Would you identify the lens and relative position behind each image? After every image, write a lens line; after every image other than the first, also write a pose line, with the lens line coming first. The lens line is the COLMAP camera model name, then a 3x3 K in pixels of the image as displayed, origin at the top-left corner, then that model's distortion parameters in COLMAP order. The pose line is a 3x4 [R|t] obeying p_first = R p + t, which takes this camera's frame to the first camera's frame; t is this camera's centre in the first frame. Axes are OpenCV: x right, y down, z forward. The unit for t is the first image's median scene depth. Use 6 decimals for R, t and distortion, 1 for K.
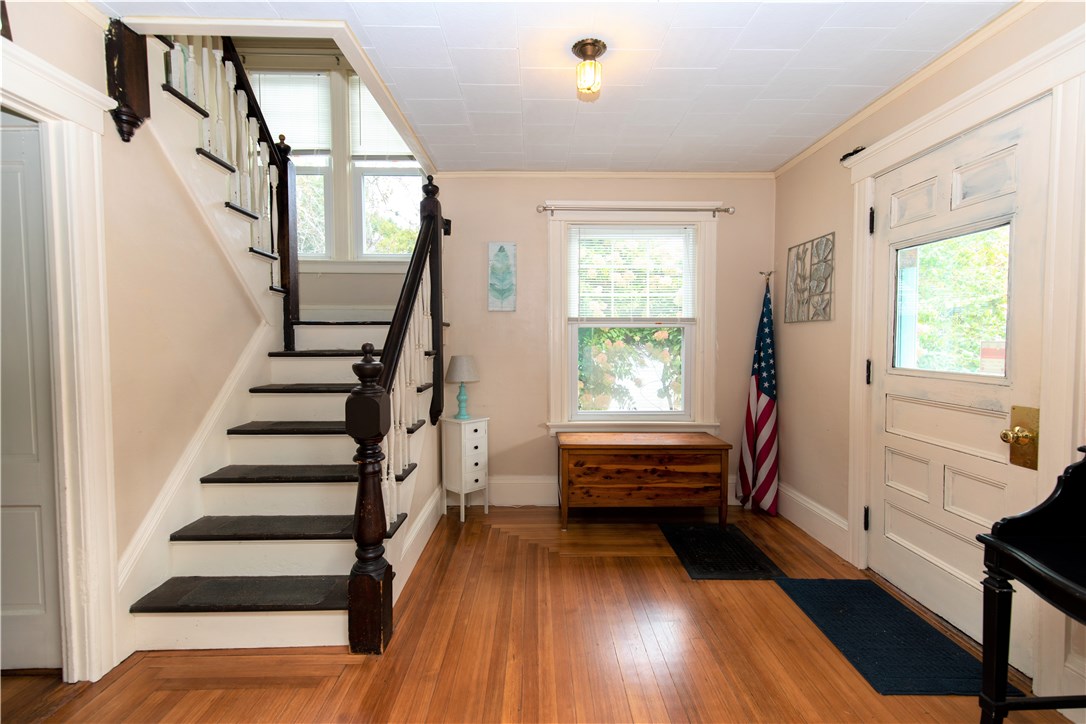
lens RADIAL K [[478.0, 0, 544.6], [0, 478.0, 358.2], [0, 0, 1]] dist [-0.000647, -0.000766]
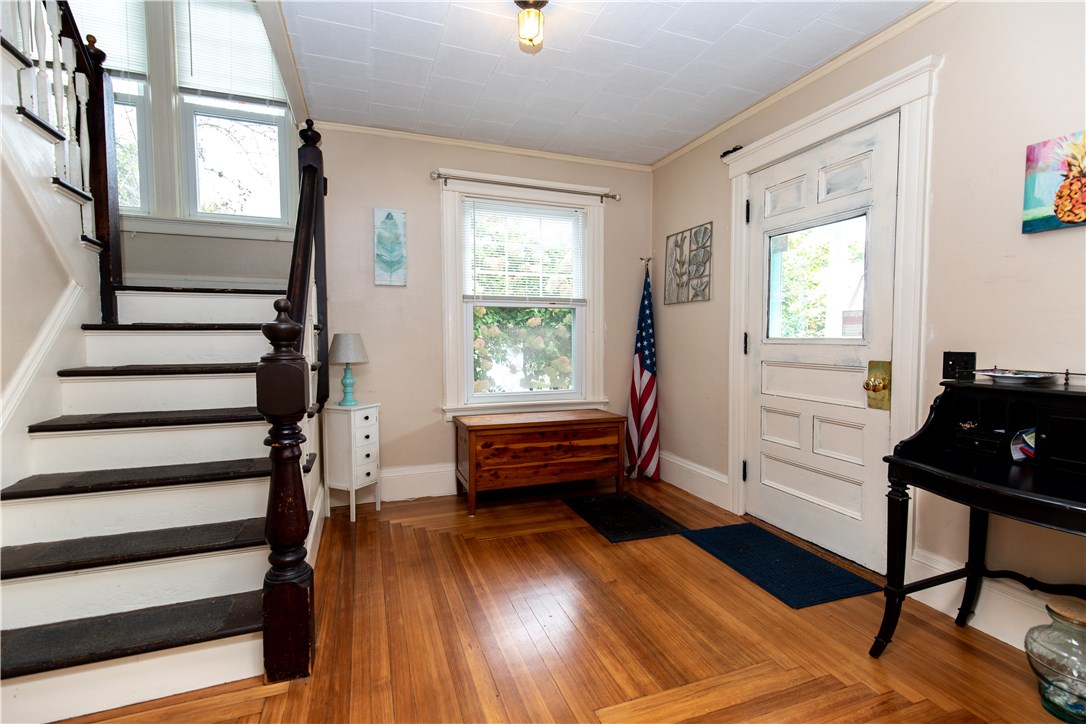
lens RADIAL K [[482.4, 0, 541.9], [0, 482.4, 361.6], [0, 0, 1]] dist [-0.000235, -0.000788]
pose [[0.944993, -0.015539, 0.326721, -0.144032], [0.012106, 0.999848, 0.012538, 0.045118], [-0.326866, -0.007893, 0.945038, 0.054554]]
